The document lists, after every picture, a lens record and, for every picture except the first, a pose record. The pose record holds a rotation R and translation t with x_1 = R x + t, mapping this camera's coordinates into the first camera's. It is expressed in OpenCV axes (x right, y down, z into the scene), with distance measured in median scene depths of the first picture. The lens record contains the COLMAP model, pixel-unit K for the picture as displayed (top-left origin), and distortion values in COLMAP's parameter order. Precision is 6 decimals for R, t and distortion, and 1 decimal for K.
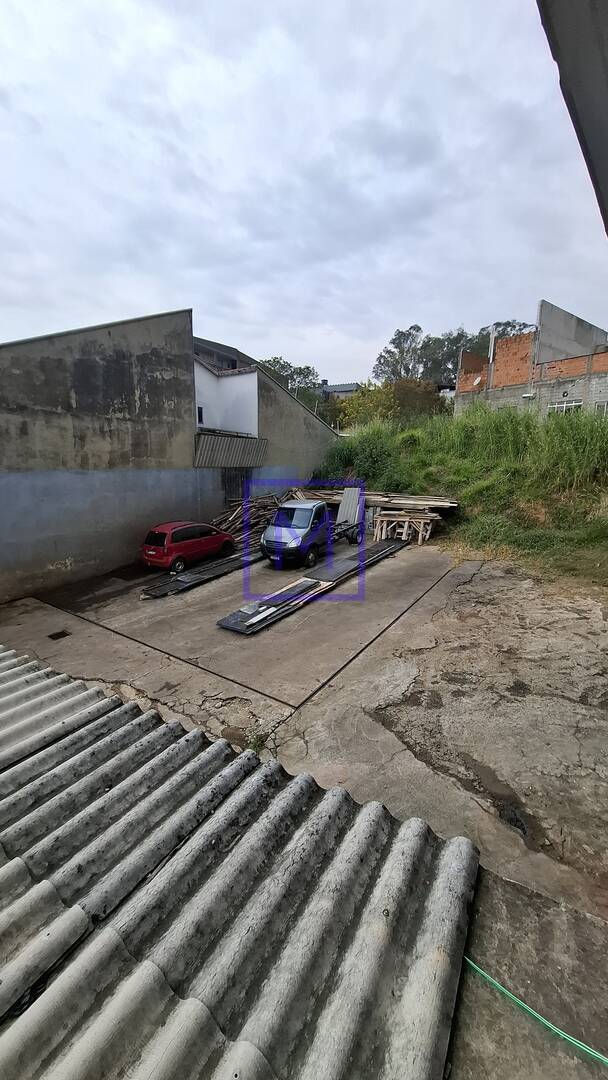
lens RADIAL K [[428.0, 0, 302.7], [0, 428.0, 546.8], [0, 0, 1]] dist [-0.004814, 0.000133]
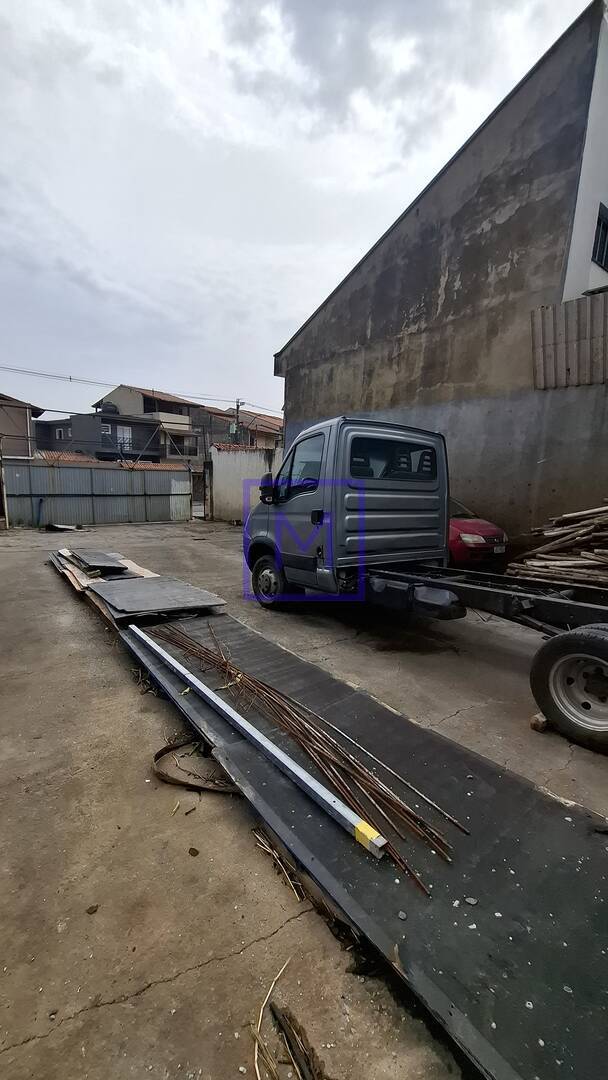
lens RADIAL K [[428.6, 0, 305.5], [0, 428.6, 542.9], [0, 0, 1]] dist [0.002857, 0.000331]
pose [[-0.341712, 0.138577, -0.929532, 0.362658], [-0.229268, 0.946894, 0.225449, -0.099458], [0.911410, 0.290151, -0.291794, 1.235820]]
